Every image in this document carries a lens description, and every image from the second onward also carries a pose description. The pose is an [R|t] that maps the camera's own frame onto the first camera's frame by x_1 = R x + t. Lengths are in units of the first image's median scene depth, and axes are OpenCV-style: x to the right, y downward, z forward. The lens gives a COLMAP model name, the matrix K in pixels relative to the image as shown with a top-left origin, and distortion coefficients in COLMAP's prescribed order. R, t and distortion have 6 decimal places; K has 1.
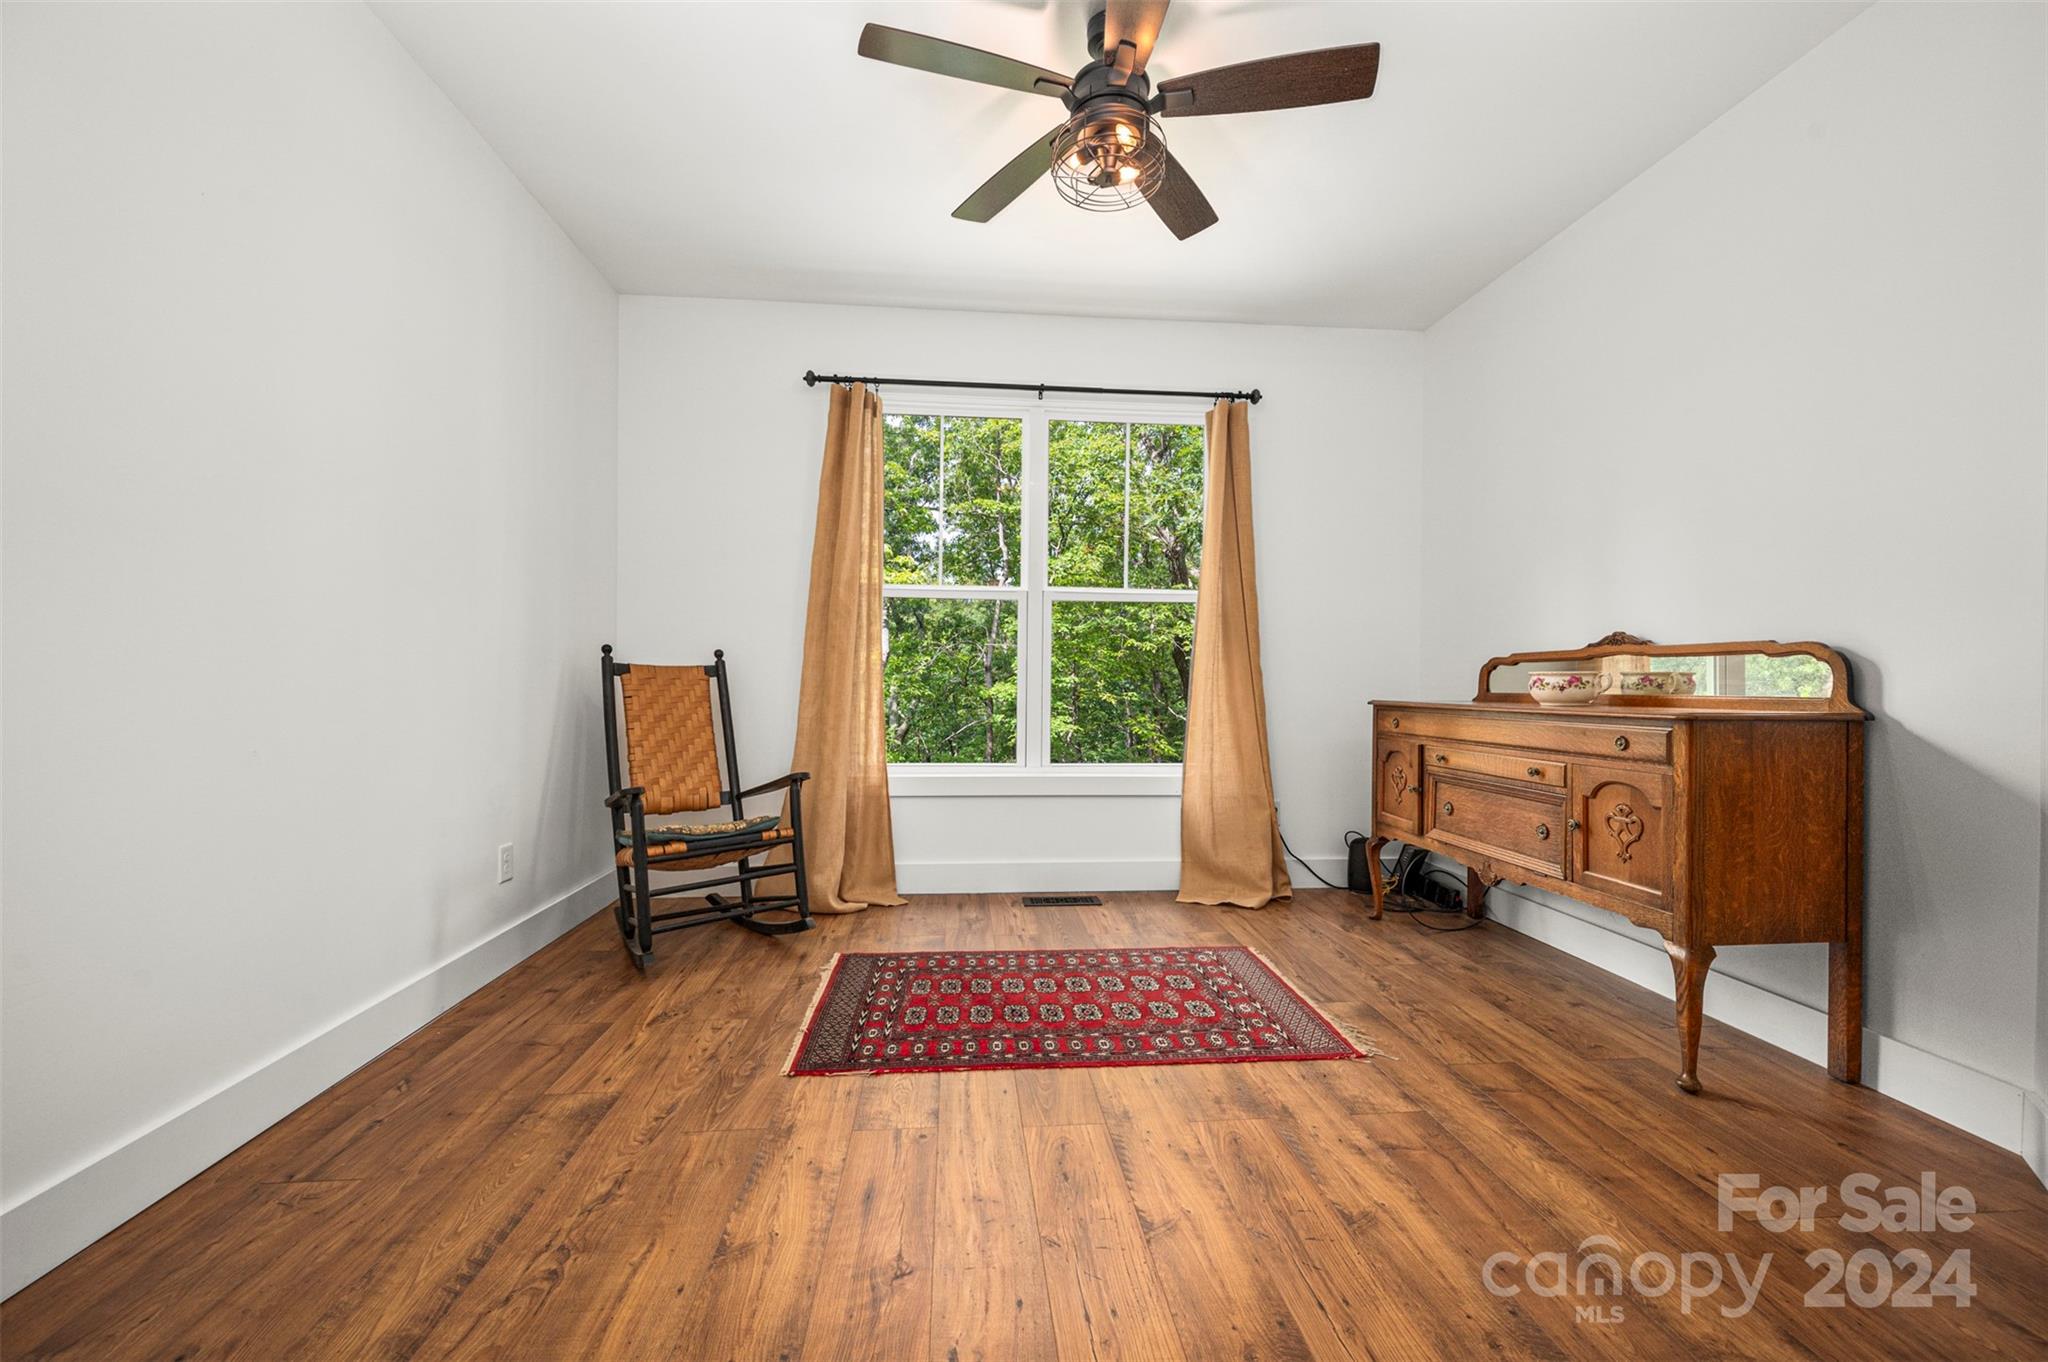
lens RADIAL K [[858.1, 0, 1020.2], [0, 858.1, 693.3], [0, 0, 1]] dist [0.000248, 0.000014]
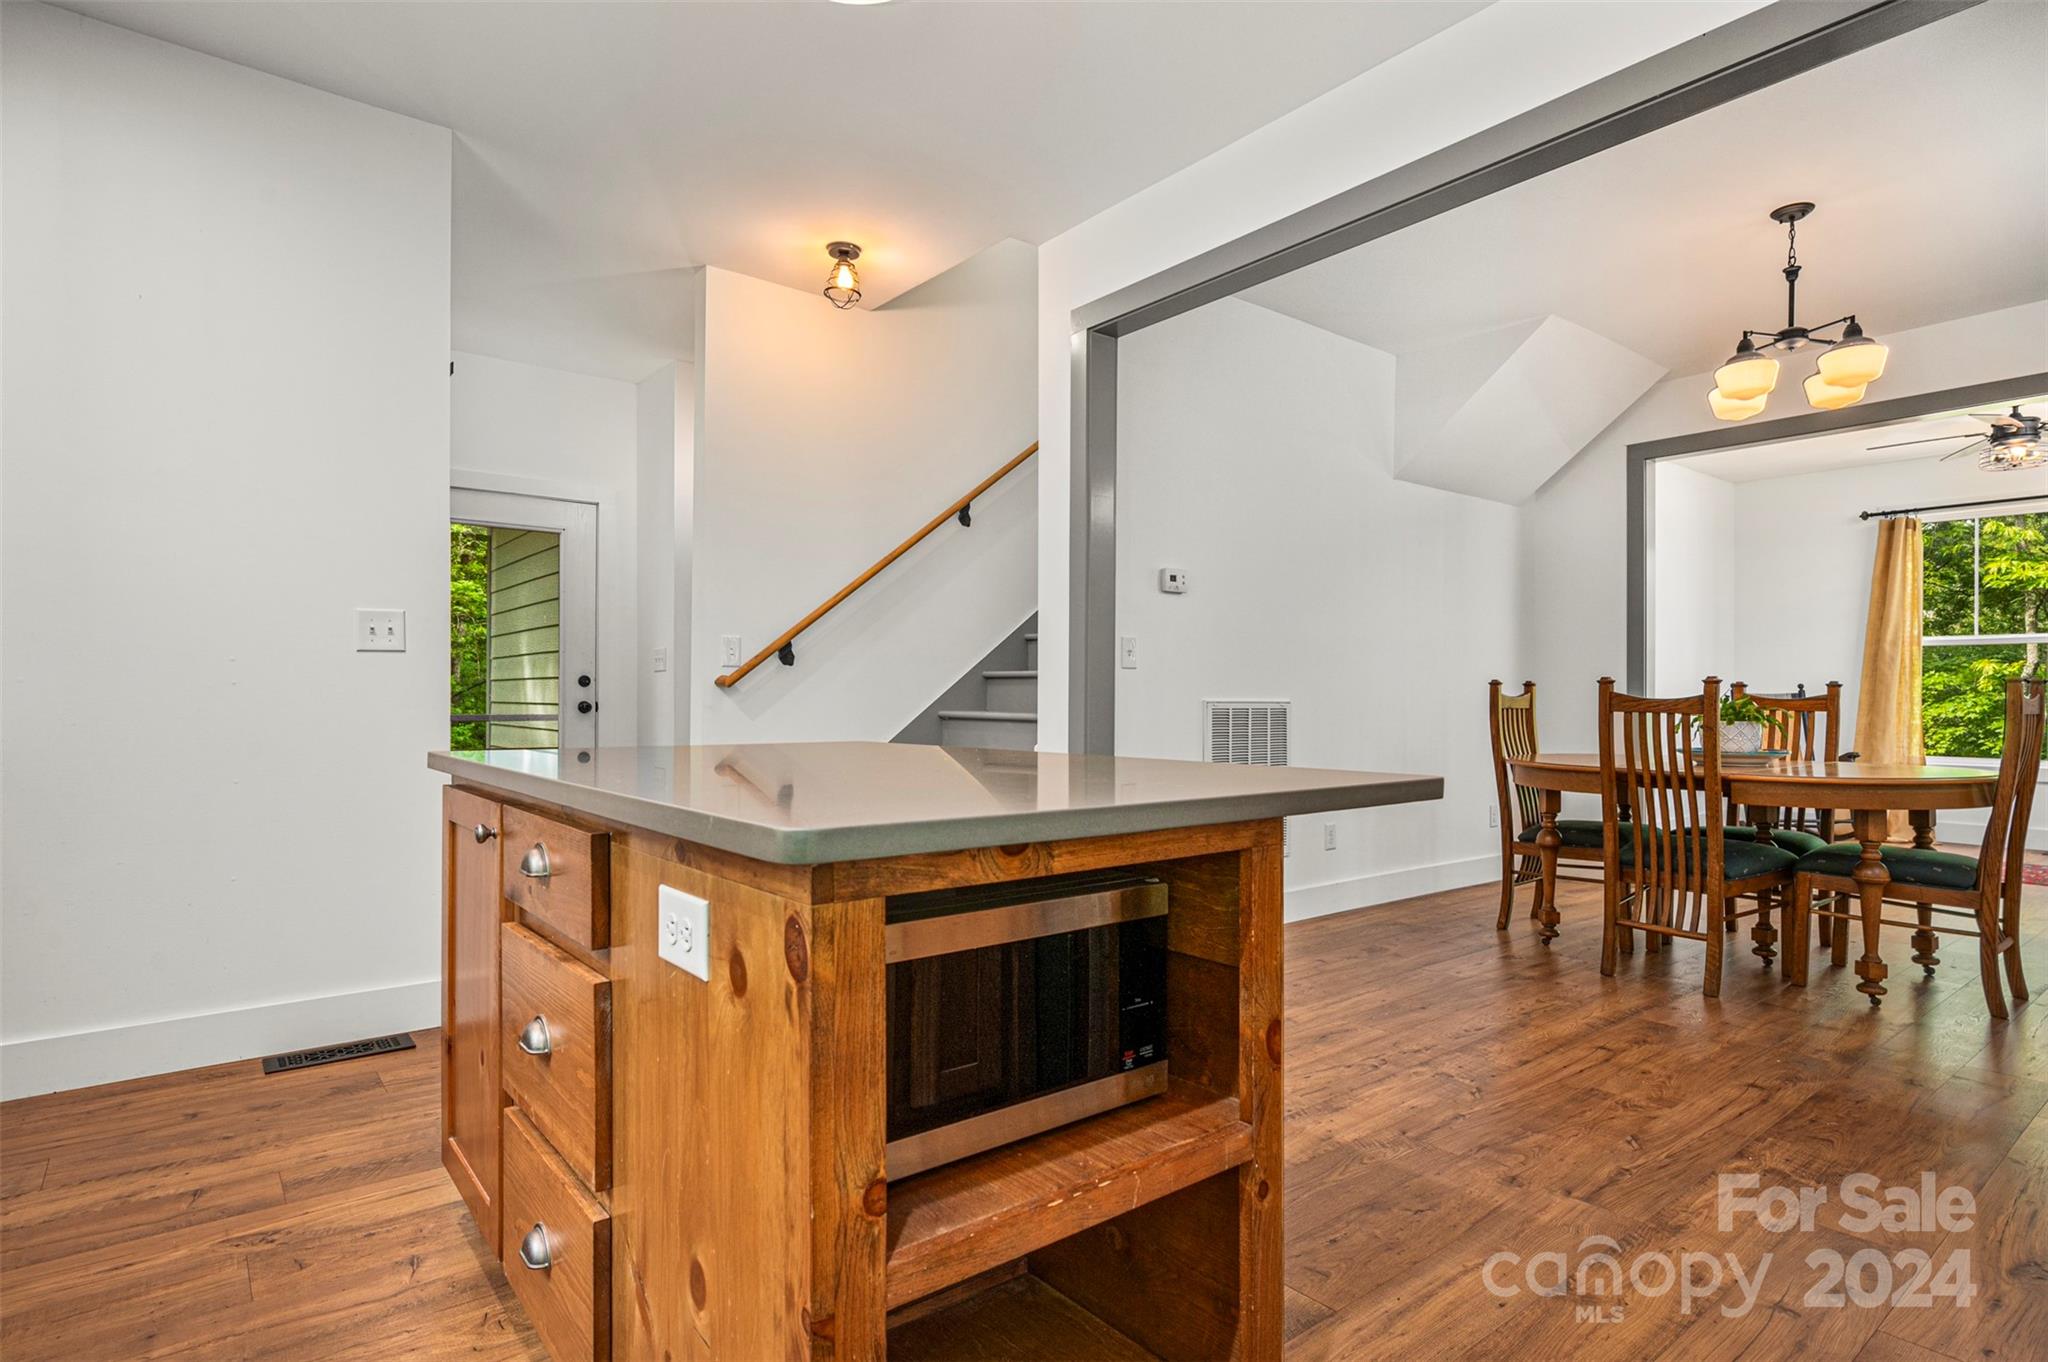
lens RADIAL K [[1070.7, 0, 1034.1], [0, 1070.7, 692.2], [0, 0, 1]] dist [0.003049, 0.000670]
pose [[0.560391, -0.012182, -0.828138, 0.555044], [-0.001434, 0.999876, -0.015678, 0.002573], [0.828227, 0.009973, 0.560304, -1.445674]]
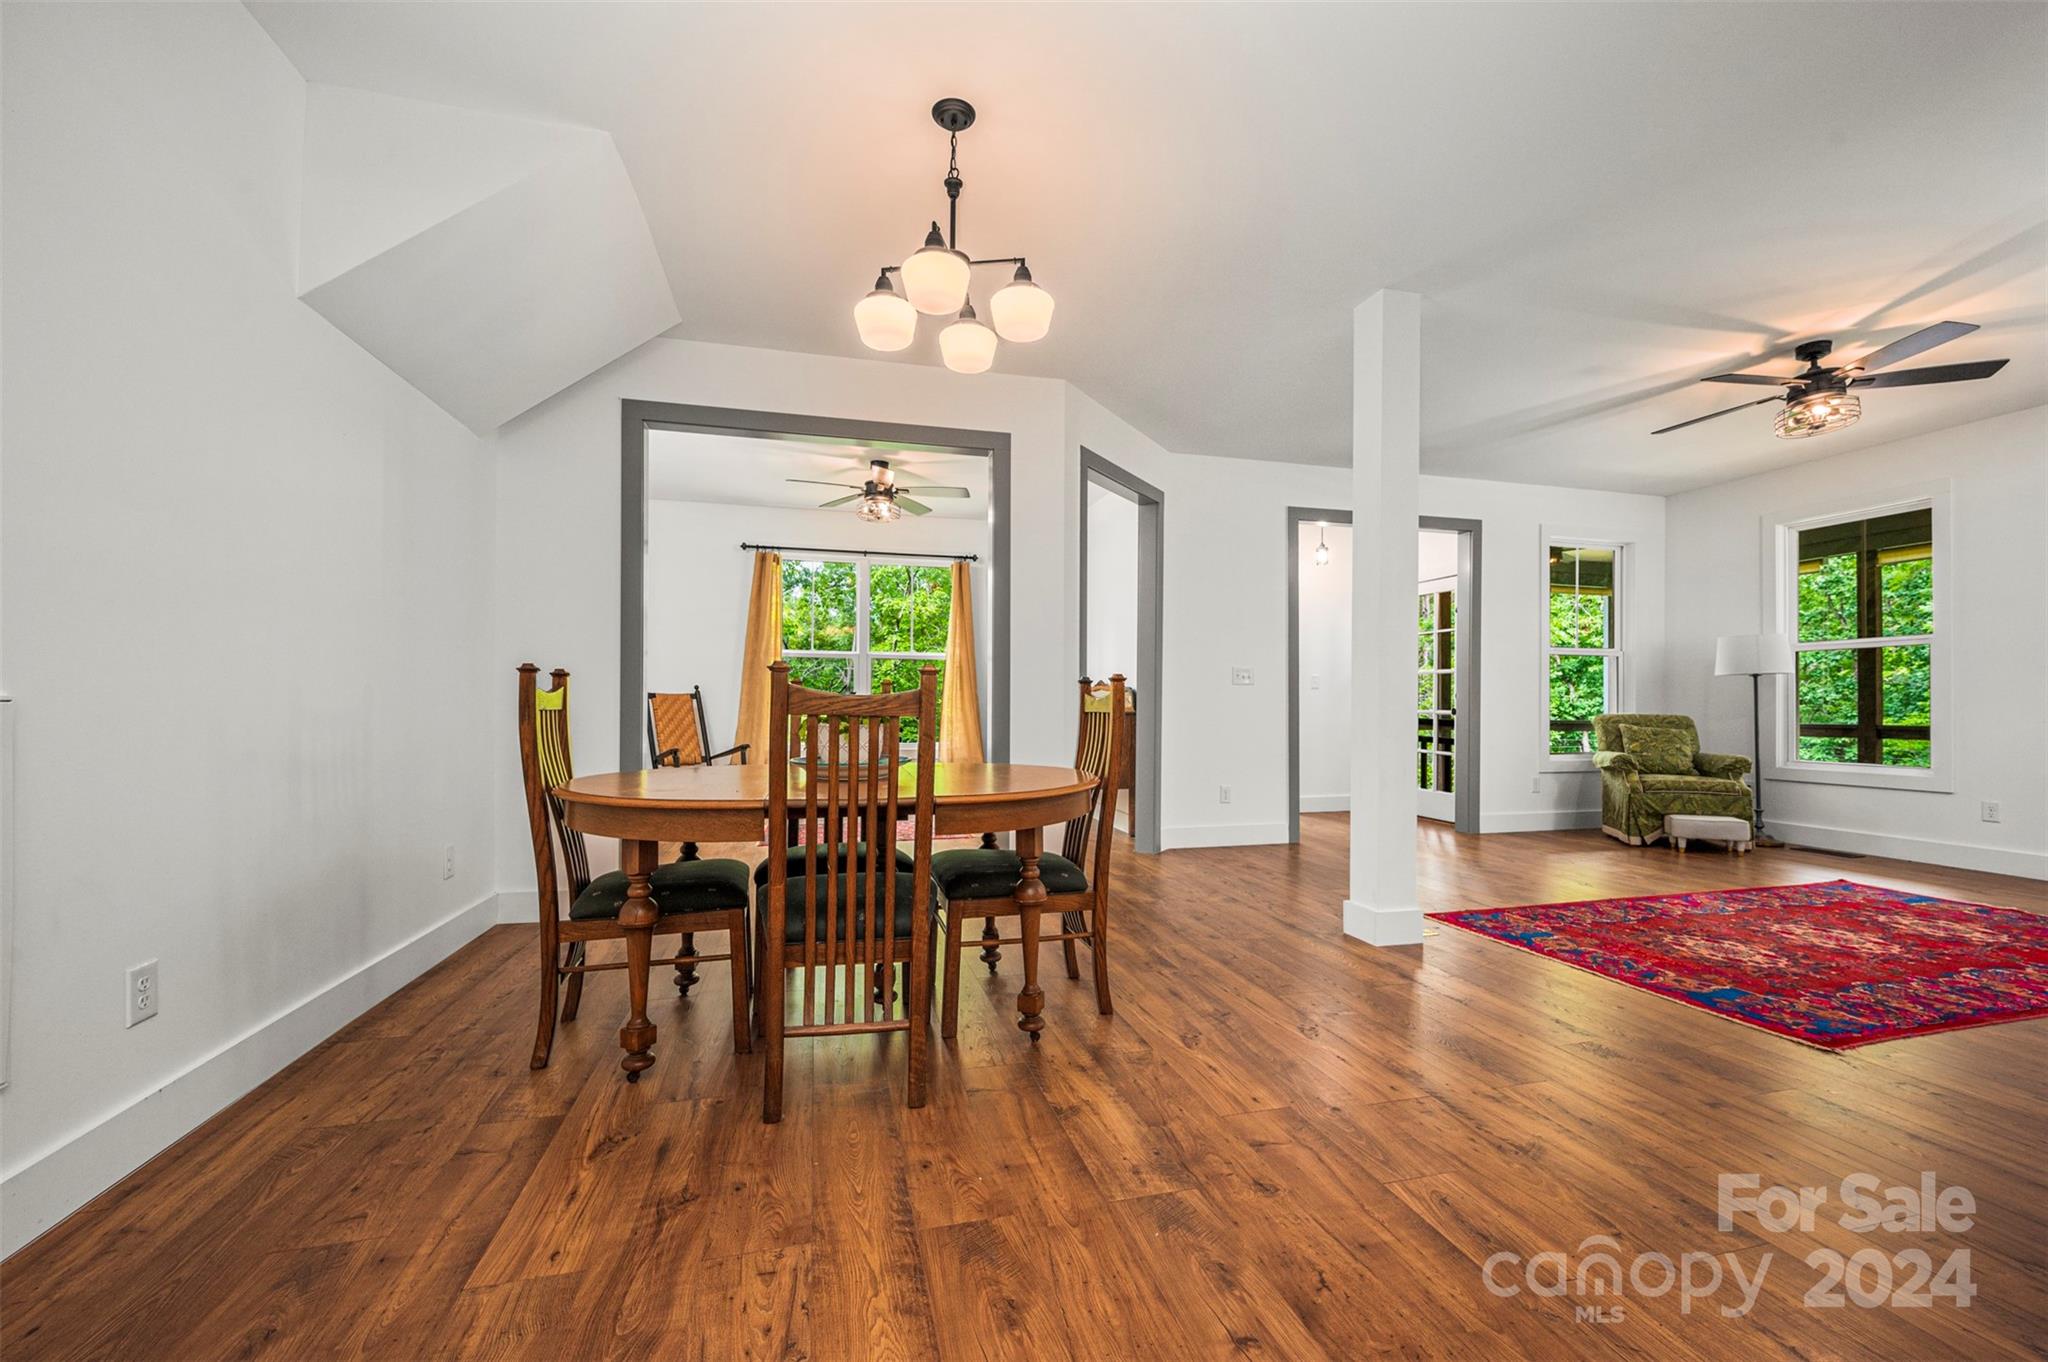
lens RADIAL K [[813.5, 0, 1028.7], [0, 813.5, 695.3], [0, 0, 1]] dist [-0.000434, 0.000046]
pose [[0.985122, -0.002982, 0.171832, 0.074920], [0.005223, 0.999907, -0.012590, -0.000150], [-0.171779, 0.013300, 0.985046, -0.935133]]
